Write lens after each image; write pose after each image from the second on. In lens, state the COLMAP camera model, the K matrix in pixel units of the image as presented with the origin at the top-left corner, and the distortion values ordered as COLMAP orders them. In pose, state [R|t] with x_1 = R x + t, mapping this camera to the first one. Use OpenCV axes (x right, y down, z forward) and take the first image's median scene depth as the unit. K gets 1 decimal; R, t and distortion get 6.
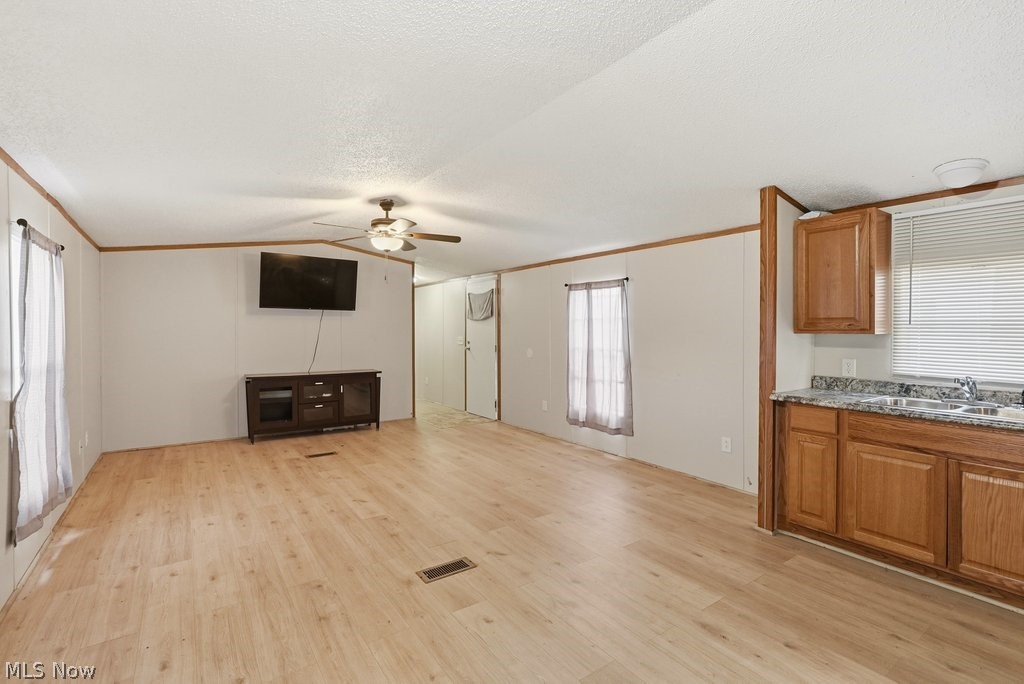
lens RADIAL K [[471.7, 0, 513.3], [0, 471.7, 341.3], [0, 0, 1]] dist [-0.004611, 0.002321]
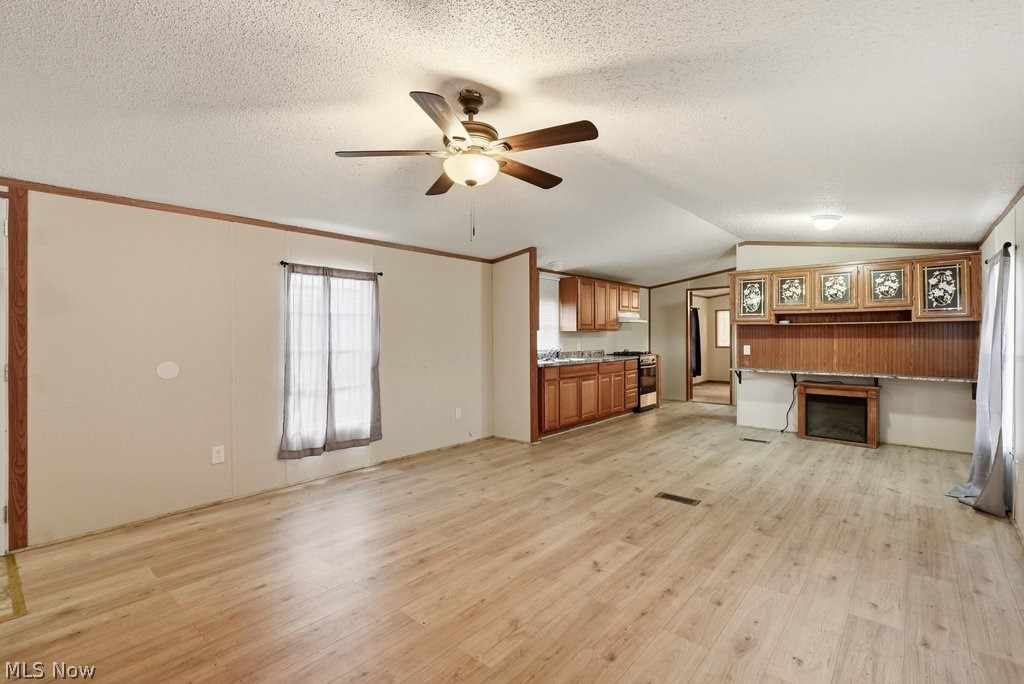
lens RADIAL K [[471.7, 0, 509.2], [0, 471.7, 332.7], [0, 0, 1]] dist [-0.004611, 0.002321]
pose [[-0.240977, 0.000972, 0.970530, -0.822246], [0.025084, 0.999672, 0.005227, -0.014109], [-0.970207, 0.025604, -0.240922, 1.083984]]
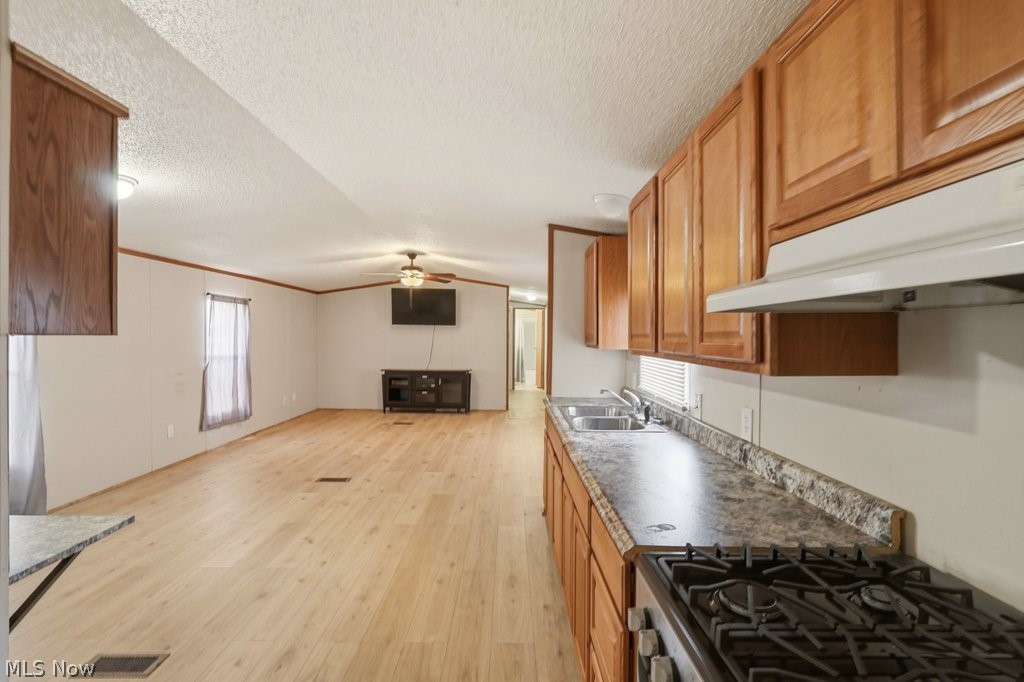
lens RADIAL K [[471.7, 0, 511.0], [0, 471.7, 341.2], [0, 0, 1]] dist [-0.004611, 0.002321]
pose [[0.818469, 0.010709, -0.574450, 0.827157], [-0.021200, 0.999708, -0.011569, -0.009582], [0.574159, 0.021647, 0.818458, -0.028734]]
